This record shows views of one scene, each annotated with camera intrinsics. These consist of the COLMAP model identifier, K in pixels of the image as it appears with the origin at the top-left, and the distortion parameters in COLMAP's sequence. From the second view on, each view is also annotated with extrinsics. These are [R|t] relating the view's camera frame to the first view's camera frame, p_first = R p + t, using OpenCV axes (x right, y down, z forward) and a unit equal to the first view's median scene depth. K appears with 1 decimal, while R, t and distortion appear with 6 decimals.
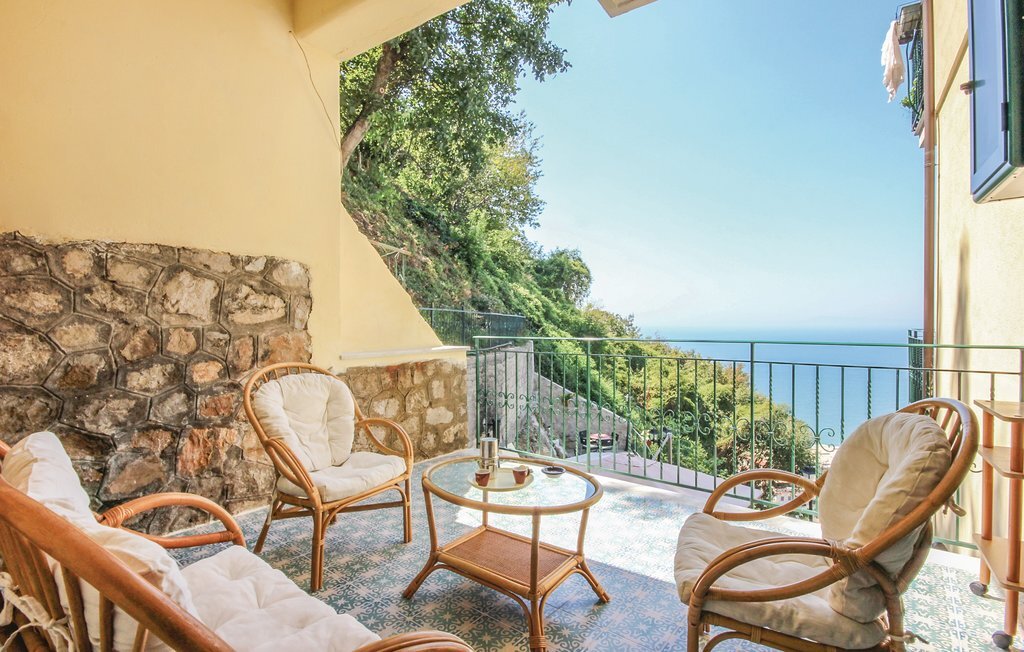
lens RADIAL K [[493.3, 0, 515.6], [0, 493.3, 326.6], [0, 0, 1]] dist [0.003234, 0.000250]
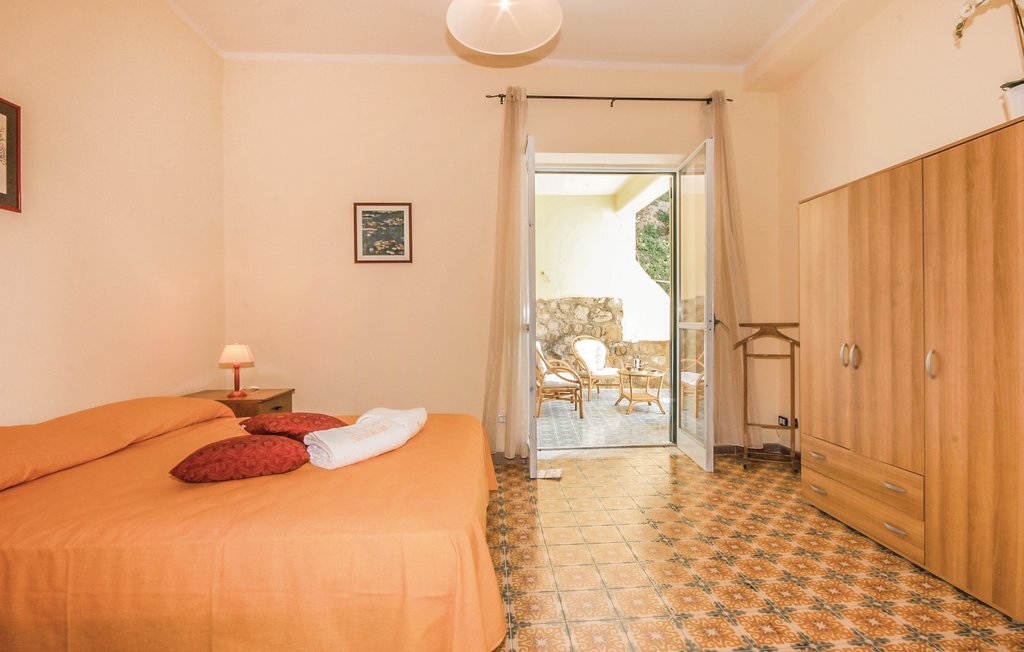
lens RADIAL K [[493.3, 0, 511.1], [0, 493.3, 324.1], [0, 0, 1]] dist [0.003234, 0.000250]
pose [[0.591466, 0.001308, -0.806329, 1.537063], [0.000213, 0.999998, 0.001778, 0.000703], [0.806330, -0.001224, 0.591465, -1.147452]]
